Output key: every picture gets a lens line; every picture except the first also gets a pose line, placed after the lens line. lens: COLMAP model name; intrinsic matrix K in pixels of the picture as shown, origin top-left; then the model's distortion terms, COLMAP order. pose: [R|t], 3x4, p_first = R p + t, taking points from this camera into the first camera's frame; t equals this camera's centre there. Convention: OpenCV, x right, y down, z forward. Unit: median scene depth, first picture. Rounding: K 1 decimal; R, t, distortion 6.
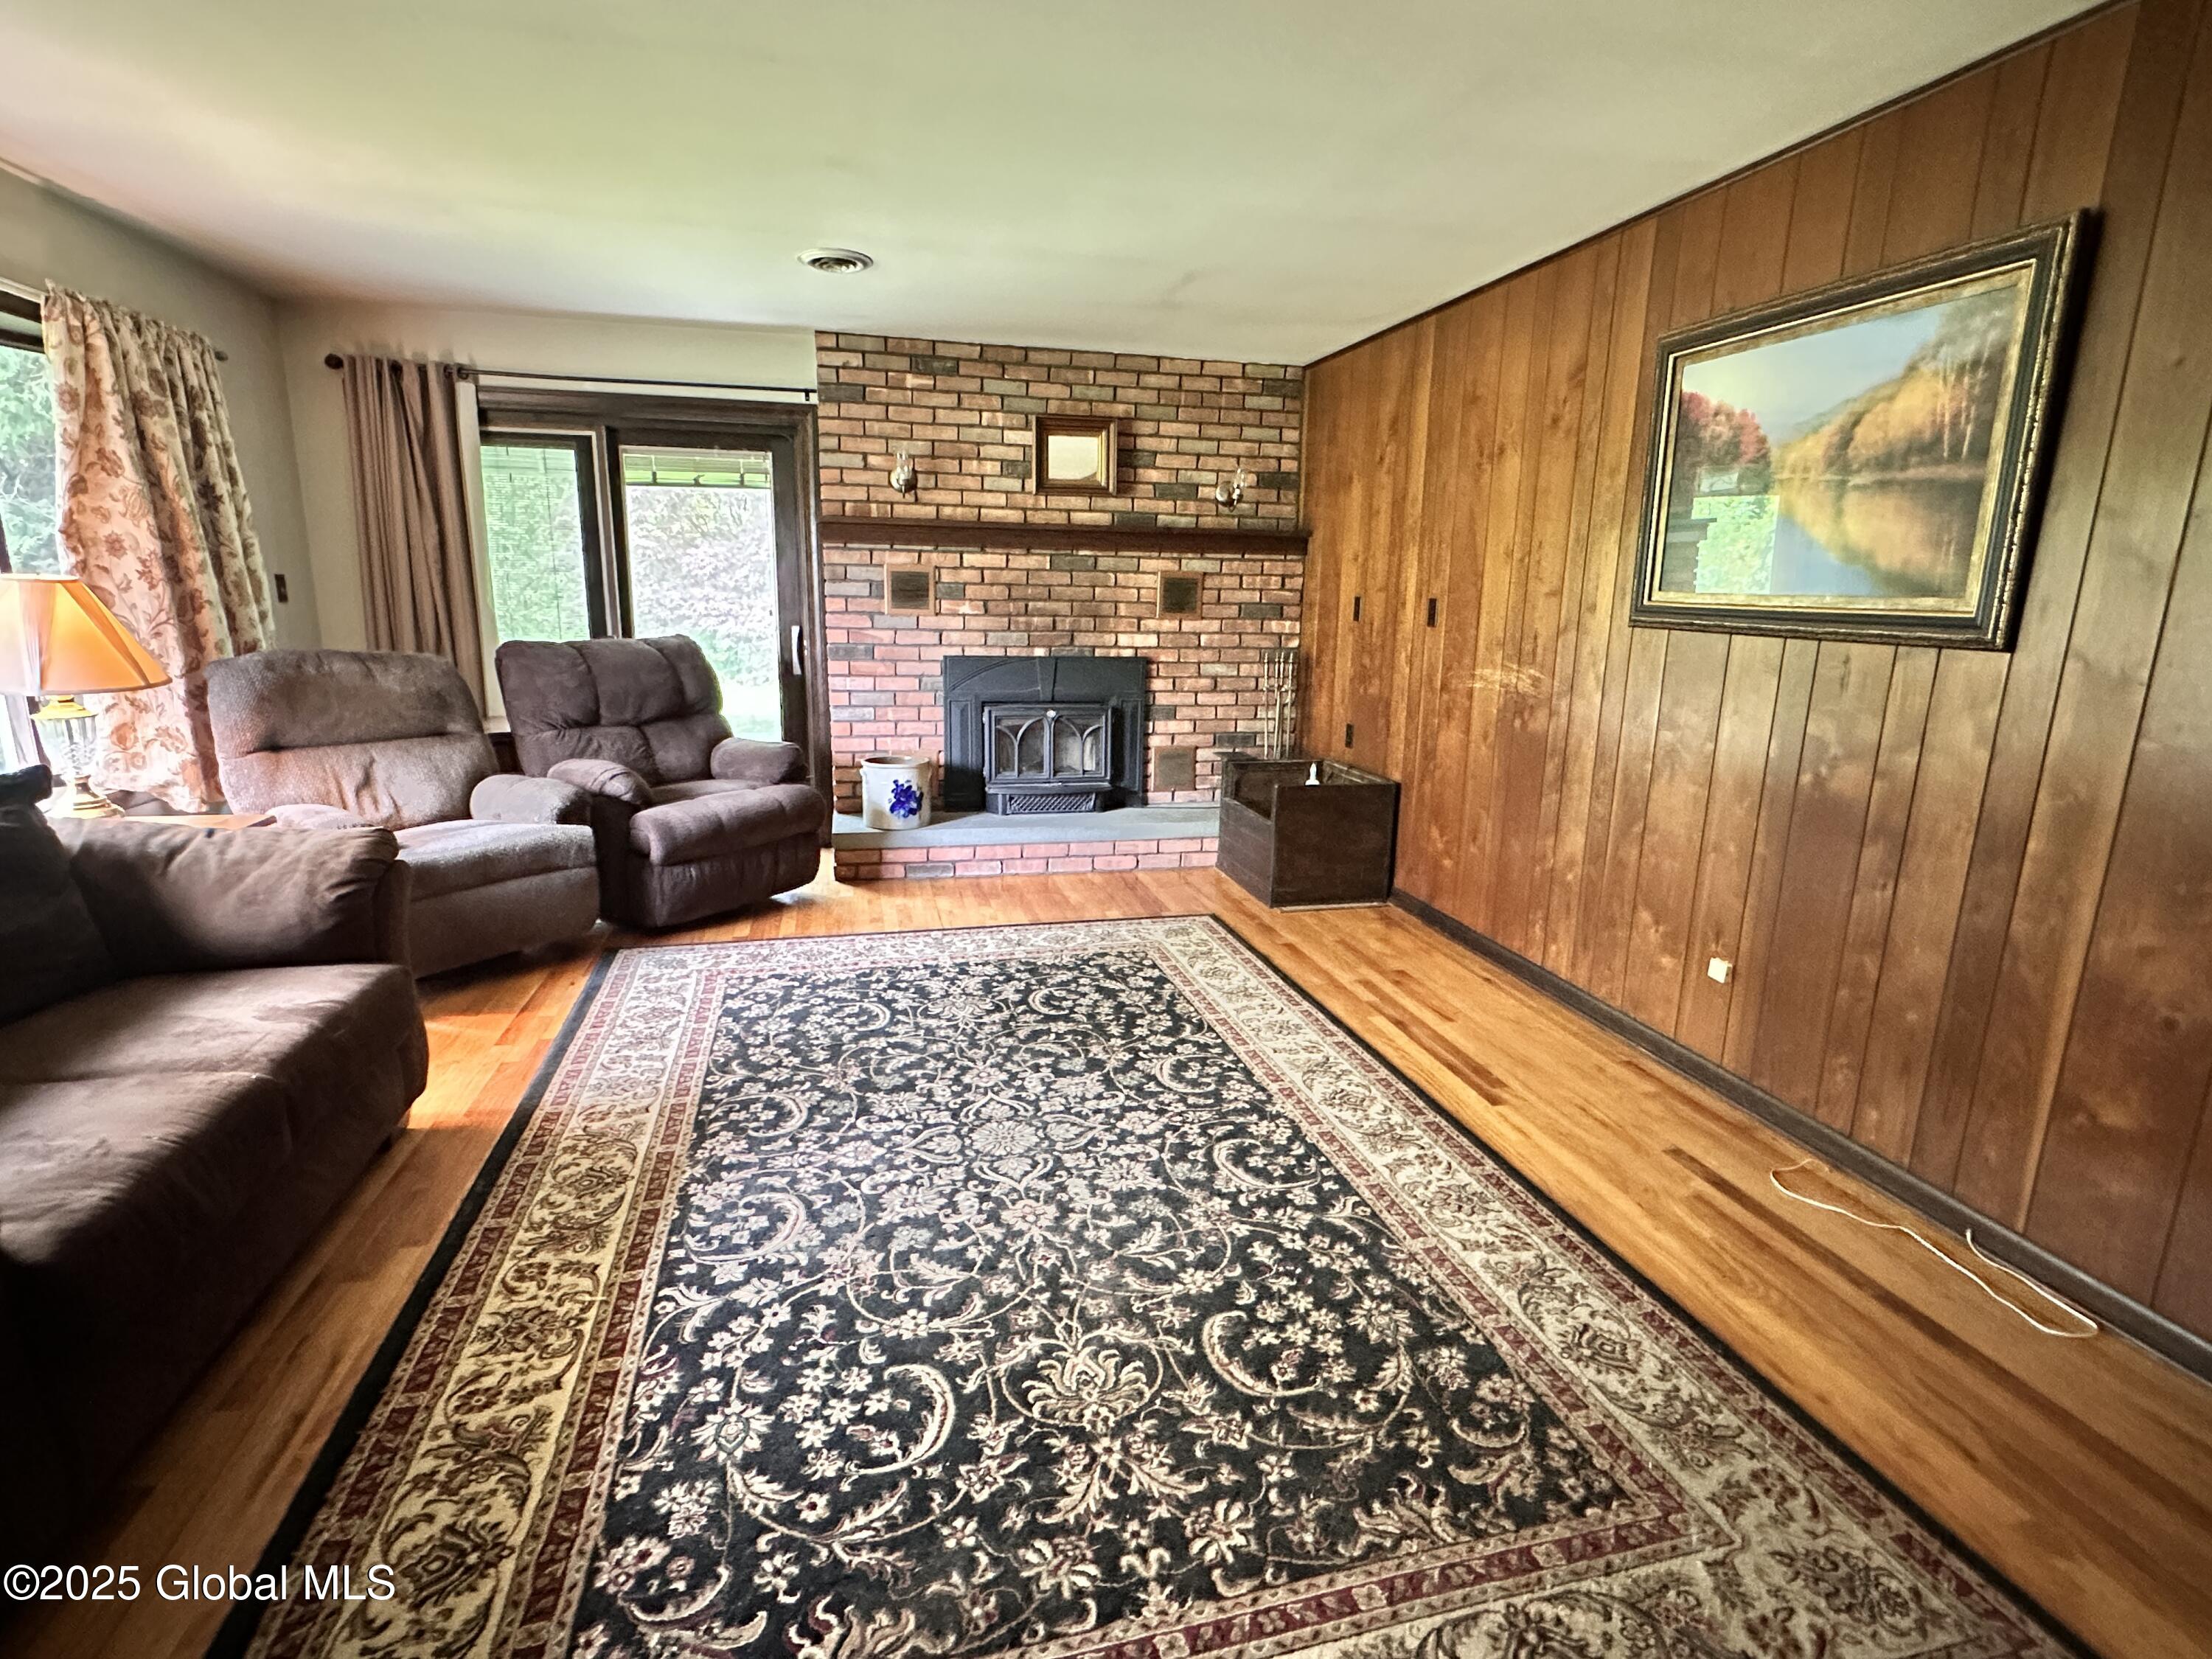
lens RADIAL K [[1085.4, 0, 1106.0], [0, 1085.4, 829.5], [0, 0, 1]] dist [-0.002923, -0.000121]
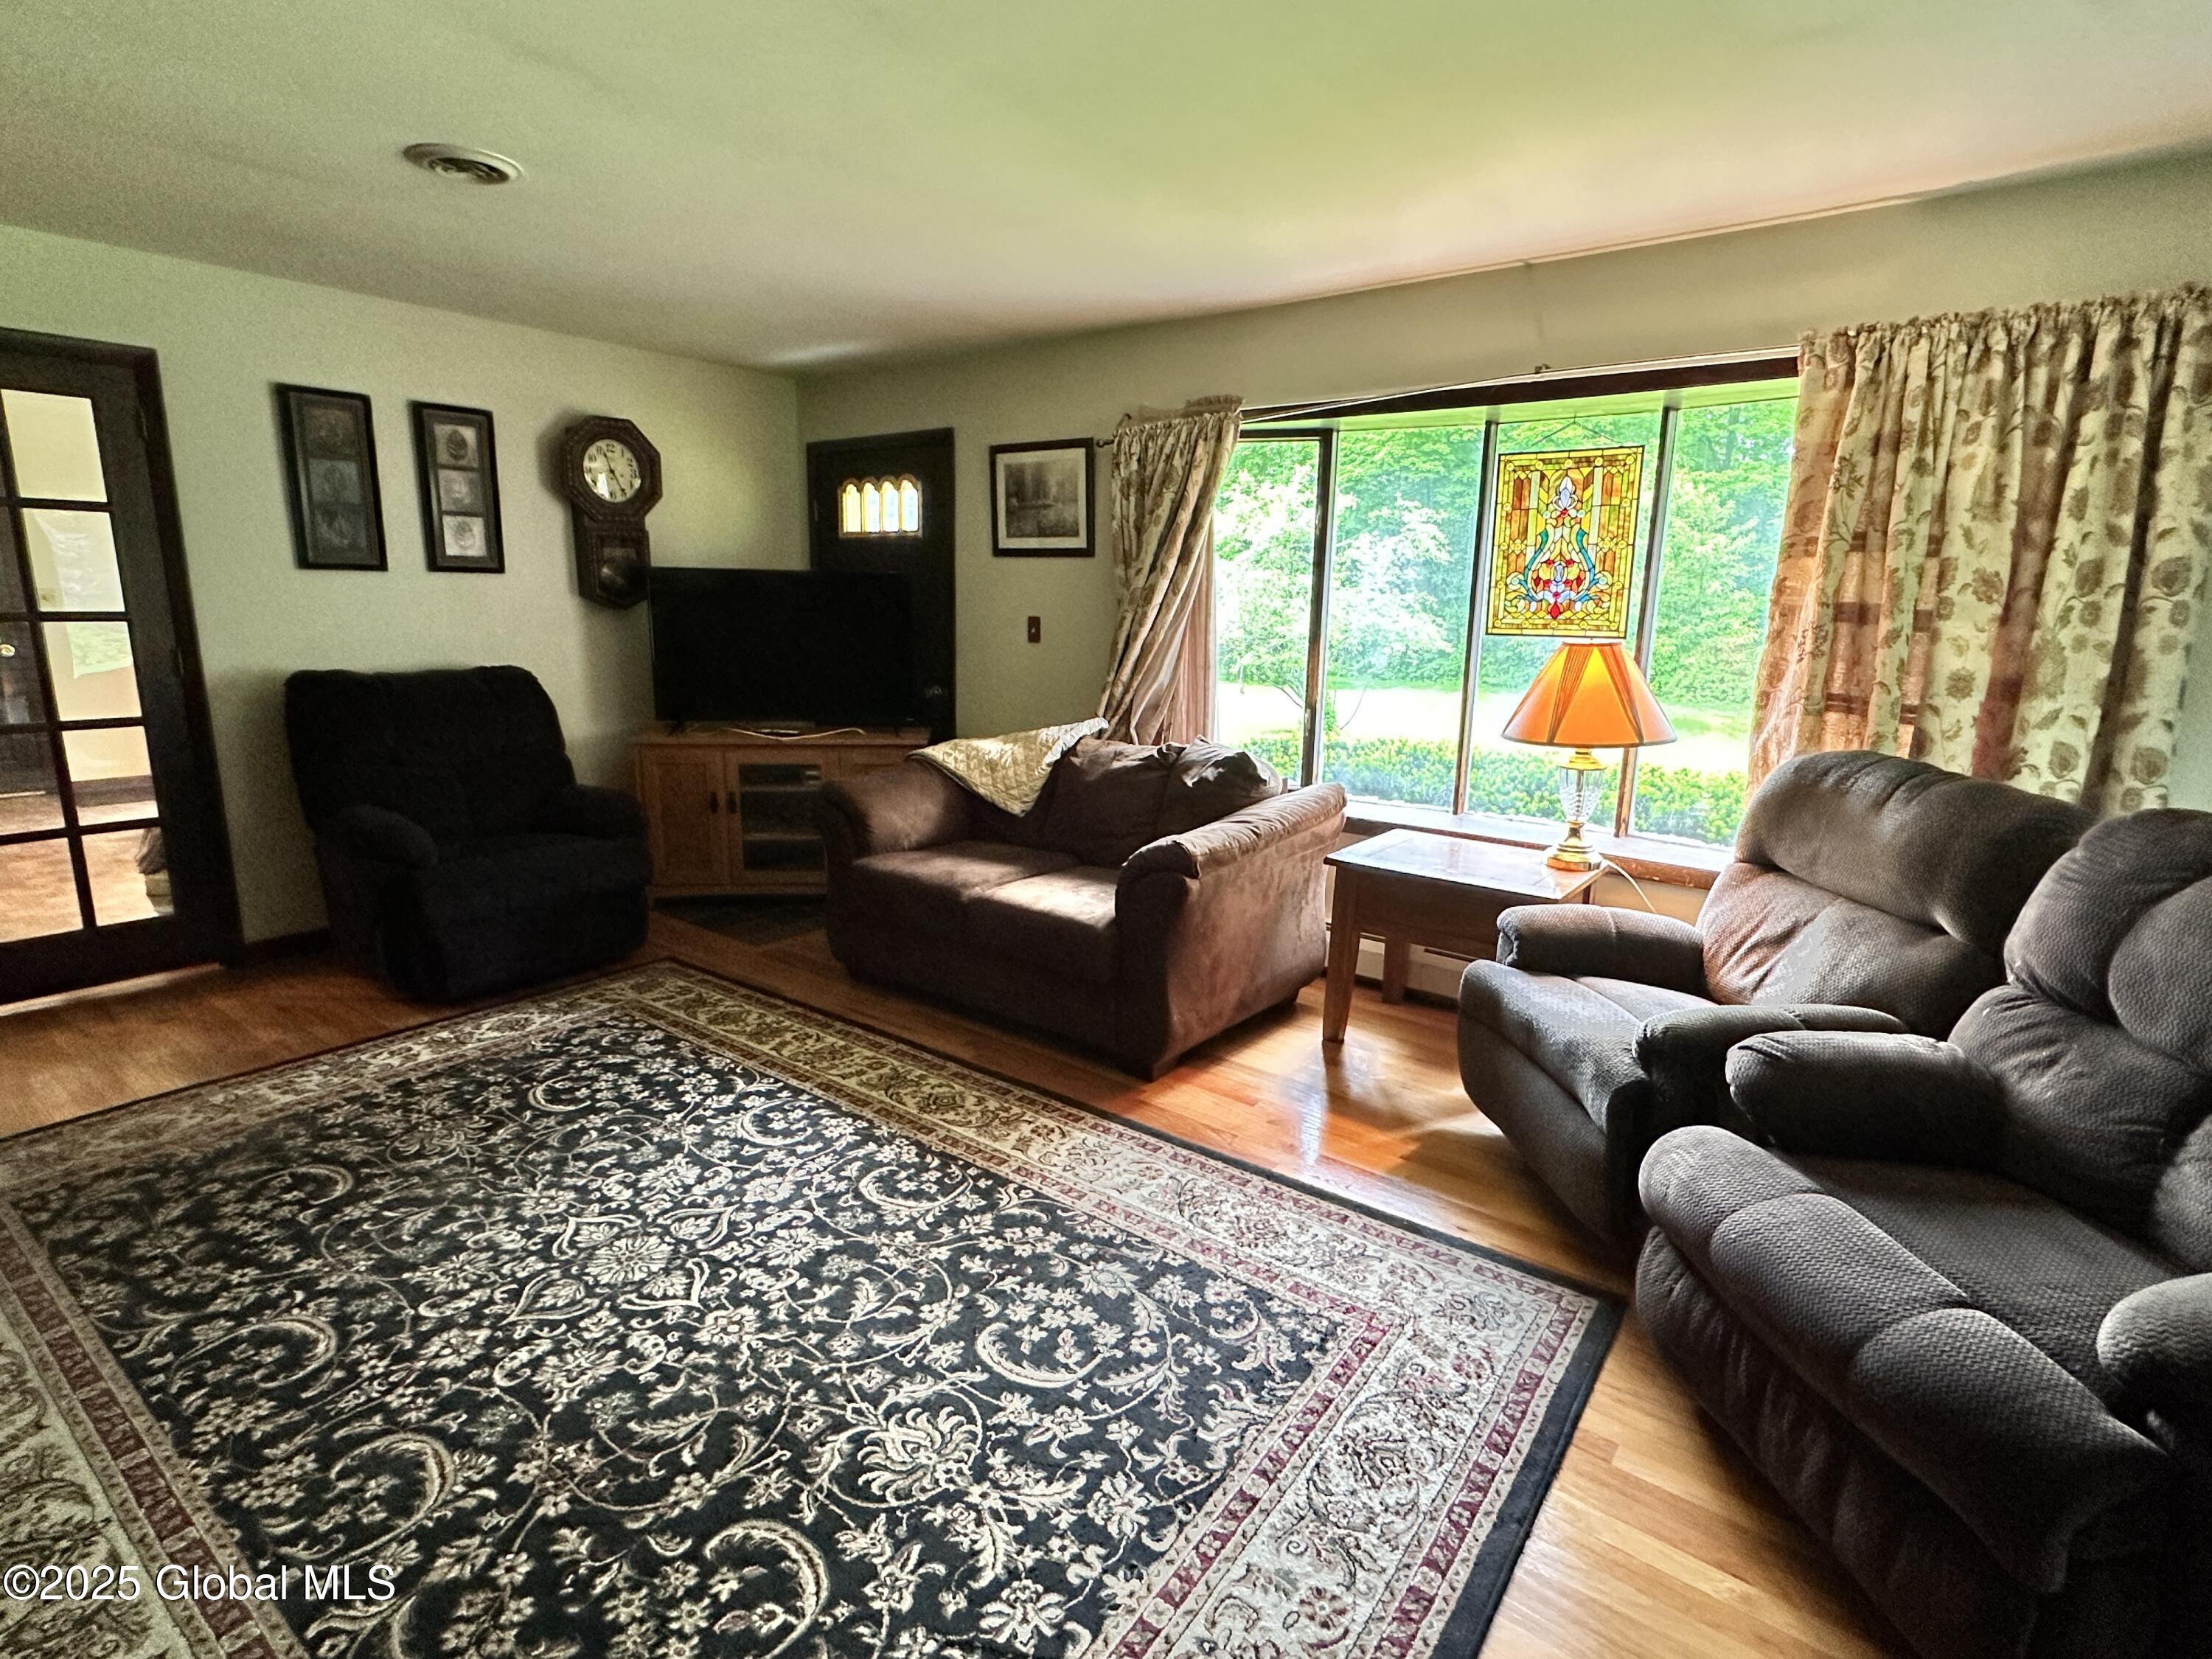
lens RADIAL K [[1085.4, 0, 1106.0], [0, 1085.4, 829.5], [0, 0, 1]] dist [-0.002923, -0.000121]
pose [[-0.774178, 0.096420, -0.625581, 0.118800], [-0.174718, 0.917380, 0.357614, -0.400277], [0.608376, 0.386158, -0.693369, 1.678246]]
